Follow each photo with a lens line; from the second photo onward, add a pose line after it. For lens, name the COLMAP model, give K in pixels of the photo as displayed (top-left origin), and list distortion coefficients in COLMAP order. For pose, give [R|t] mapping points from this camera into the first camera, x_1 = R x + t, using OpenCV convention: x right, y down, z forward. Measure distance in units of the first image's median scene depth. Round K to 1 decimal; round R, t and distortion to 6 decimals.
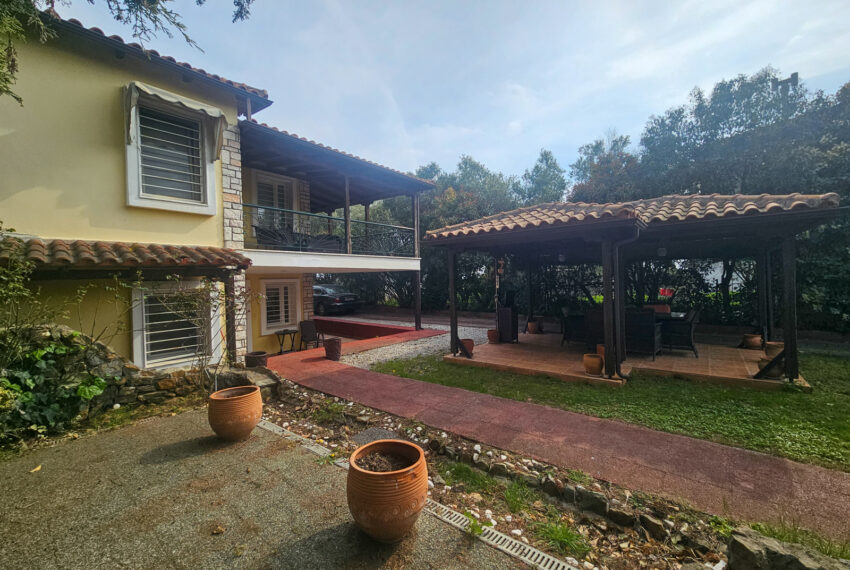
lens RADIAL K [[350.6, 0, 424.5], [0, 350.6, 282.4], [0, 0, 1]] dist [0.000518, 0.000452]
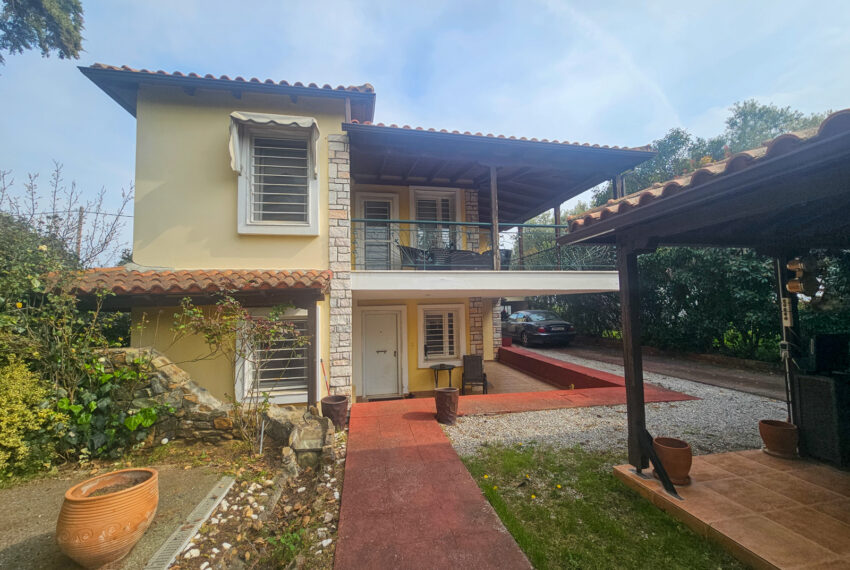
lens RADIAL K [[349.5, 0, 425.1], [0, 349.5, 282.6], [0, 0, 1]] dist [-0.007213, 0.003630]
pose [[0.762648, -0.038501, -0.645667, 0.209198], [-0.005106, 0.997837, -0.065532, -0.011320], [0.646793, 0.053275, 0.760802, 0.535683]]
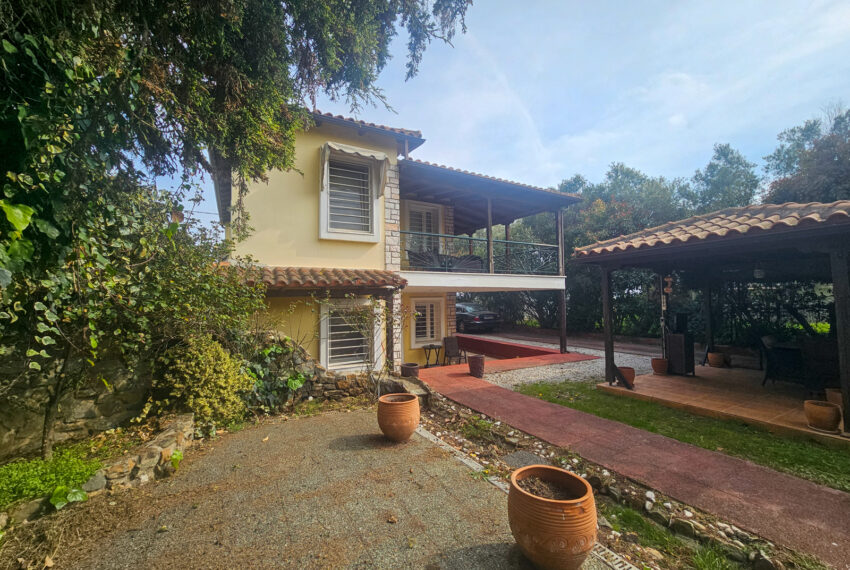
lens RADIAL K [[349.5, 0, 425.1], [0, 349.5, 282.6], [0, 0, 1]] dist [-0.007213, 0.003630]
pose [[0.928212, -0.007572, -0.371975, -0.024253], [-0.012042, 0.998658, -0.050378, -0.001377], [0.371857, 0.051241, 0.926875, -0.017274]]
